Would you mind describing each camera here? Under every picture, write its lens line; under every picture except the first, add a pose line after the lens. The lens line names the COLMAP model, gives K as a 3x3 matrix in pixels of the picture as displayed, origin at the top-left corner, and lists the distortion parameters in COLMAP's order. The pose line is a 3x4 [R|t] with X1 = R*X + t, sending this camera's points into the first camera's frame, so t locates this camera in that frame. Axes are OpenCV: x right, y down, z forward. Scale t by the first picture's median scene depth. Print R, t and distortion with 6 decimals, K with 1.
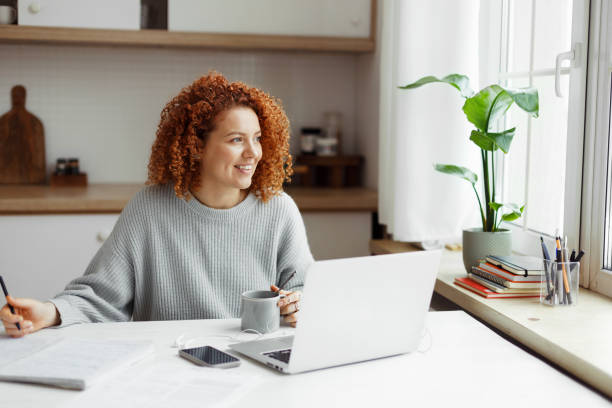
lens RADIAL K [[867.0, 0, 306.0], [0, 867.0, 204.0], [0, 0, 1]] dist [-0.013999, -0.081008]
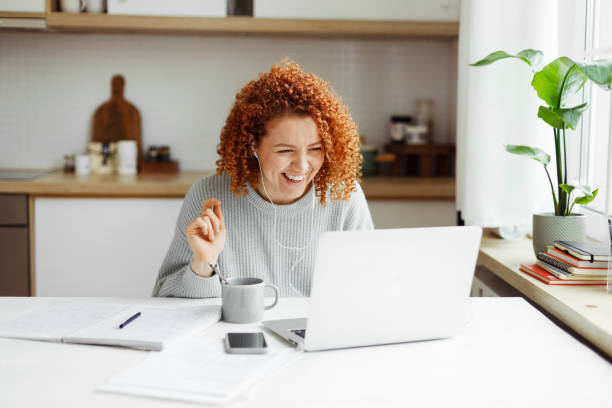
lens RADIAL K [[867.0, 0, 306.0], [0, 867.0, 204.0], [0, 0, 1]] dist [-0.013999, -0.081008]
pose [[0.988955, 0.012262, -0.147706, 0.076516], [-0.012532, 0.999921, -0.000903, 0.023052], [0.147684, 0.002744, 0.989031, 0.035641]]
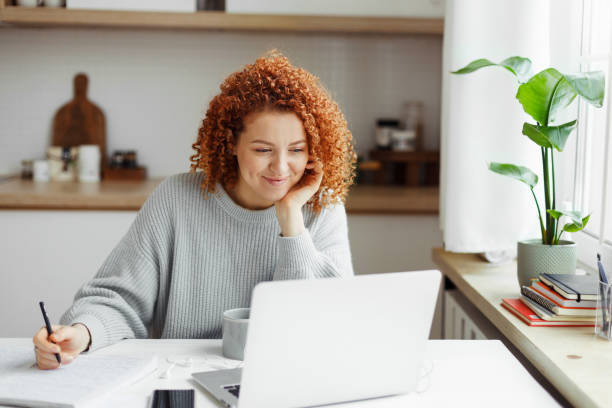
lens RADIAL K [[910.3, 0, 306.0], [0, 910.3, 204.0], [0, 0, 1]] dist [-0.038859, -0.014288]
pose [[0.988634, 0.019052, -0.149130, 0.108980], [-0.018322, 0.999813, 0.006264, -0.008183], [0.149221, -0.003461, 0.988798, 0.097167]]
